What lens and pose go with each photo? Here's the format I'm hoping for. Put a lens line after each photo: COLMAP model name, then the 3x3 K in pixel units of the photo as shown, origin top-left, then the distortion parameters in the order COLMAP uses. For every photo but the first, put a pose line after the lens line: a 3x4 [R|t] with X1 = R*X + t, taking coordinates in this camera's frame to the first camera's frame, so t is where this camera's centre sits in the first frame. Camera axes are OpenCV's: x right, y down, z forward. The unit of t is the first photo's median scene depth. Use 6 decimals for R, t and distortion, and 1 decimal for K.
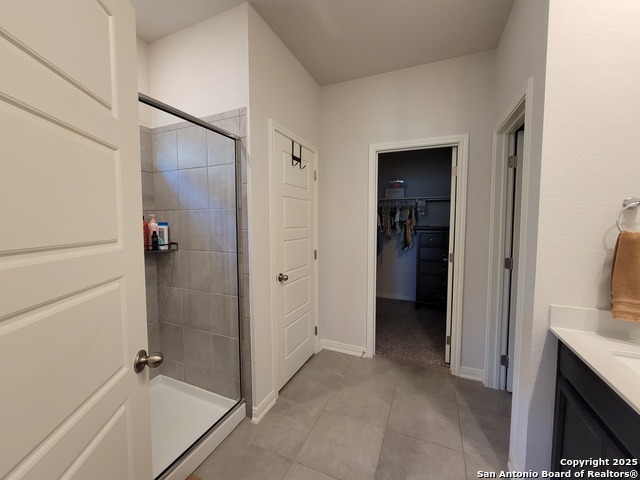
lens RADIAL K [[260.0, 0, 320.0], [0, 260.0, 239.1], [0, 0, 1]] dist [-0.008339, 0.001857]
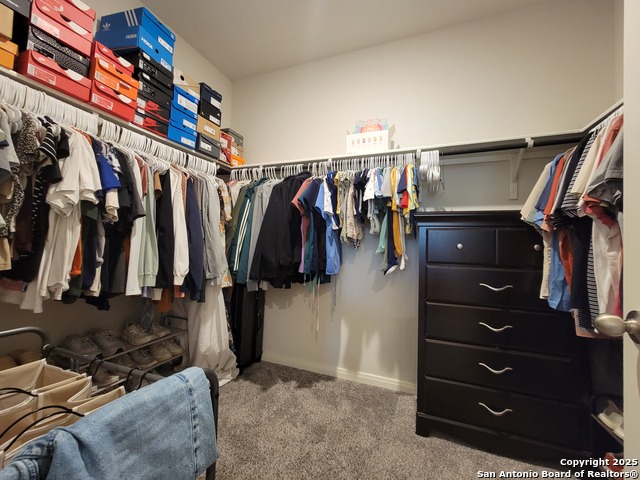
lens RADIAL K [[260.0, 0, 319.6], [0, 260.0, 240.8], [0, 0, 1]] dist [-0.008339, 0.001857]
pose [[0.999102, 0.032175, 0.027564, 0.208555], [-0.029559, 0.995452, -0.090558, 0.032559], [-0.030352, 0.089662, 0.995510, 0.603793]]
